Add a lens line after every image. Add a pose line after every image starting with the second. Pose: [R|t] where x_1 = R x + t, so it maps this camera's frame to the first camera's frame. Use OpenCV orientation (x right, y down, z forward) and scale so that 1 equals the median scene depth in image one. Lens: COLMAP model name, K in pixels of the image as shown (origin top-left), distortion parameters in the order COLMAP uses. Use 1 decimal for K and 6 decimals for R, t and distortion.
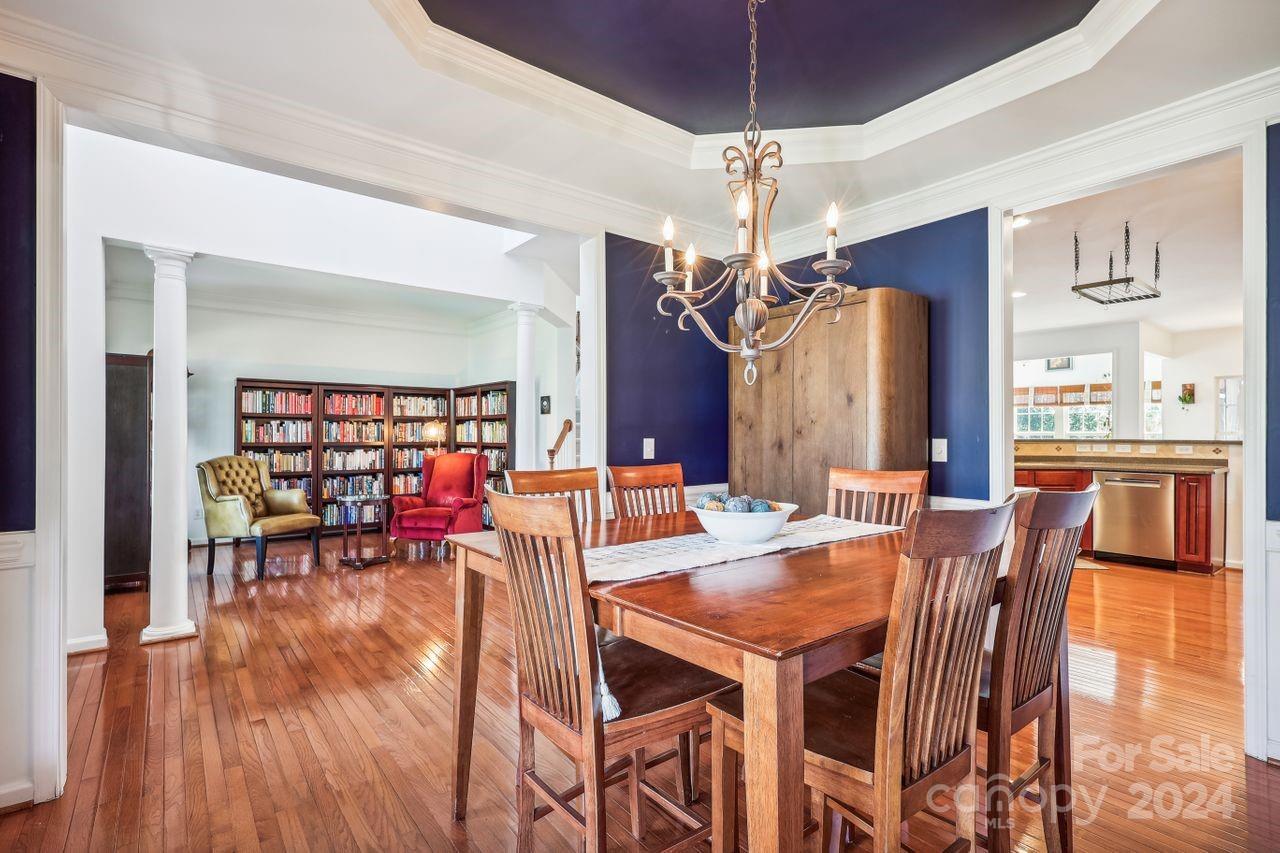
lens RADIAL K [[604.0, 0, 638.6], [0, 604.0, 434.2], [0, 0, 1]] dist [0.000634, -0.000168]
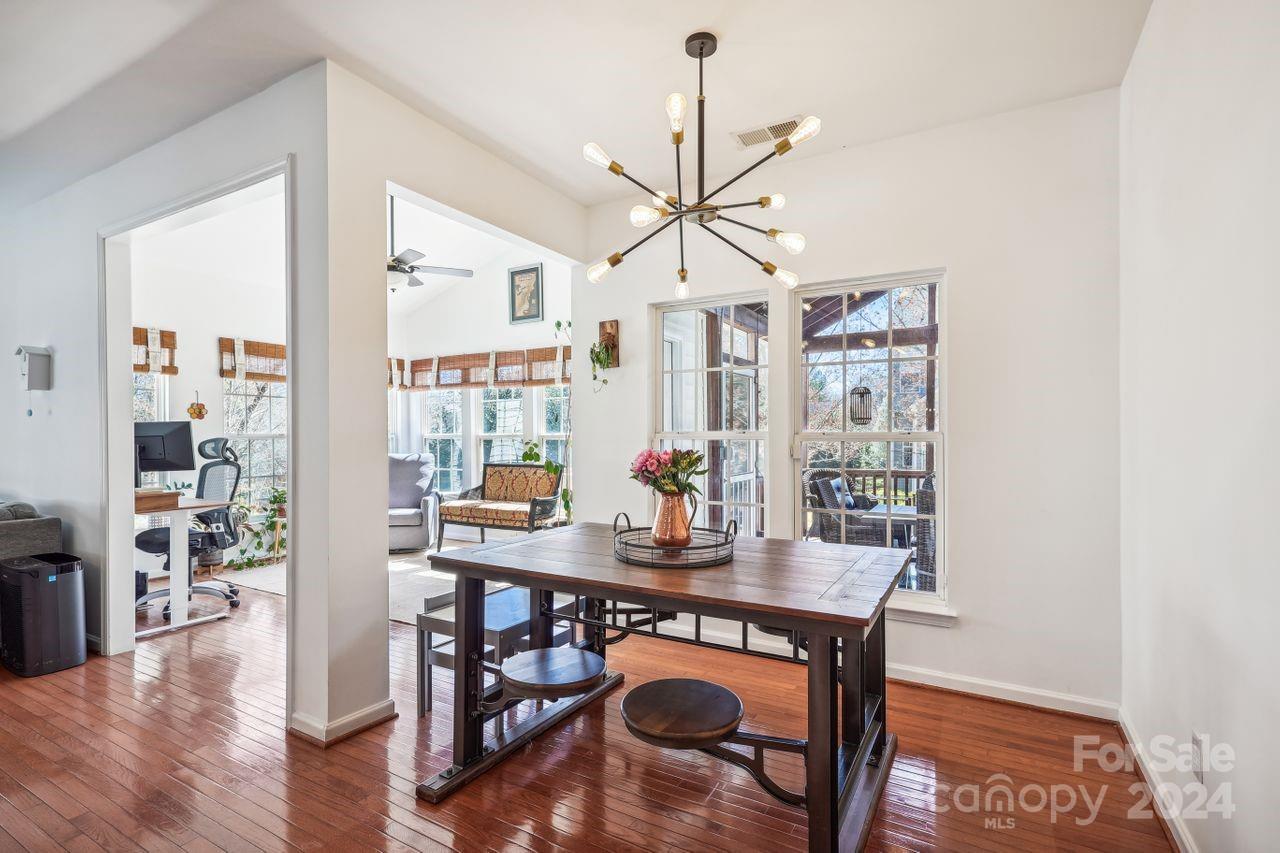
lens RADIAL K [[604.0, 0, 638.6], [0, 604.0, 434.2], [0, 0, 1]] dist [0.000634, -0.000168]
pose [[0.926502, 0.000840, 0.376289, 0.772815], [0.000085, 0.999997, -0.002442, -0.000779], [-0.376290, 0.002295, 0.926499, 0.592113]]
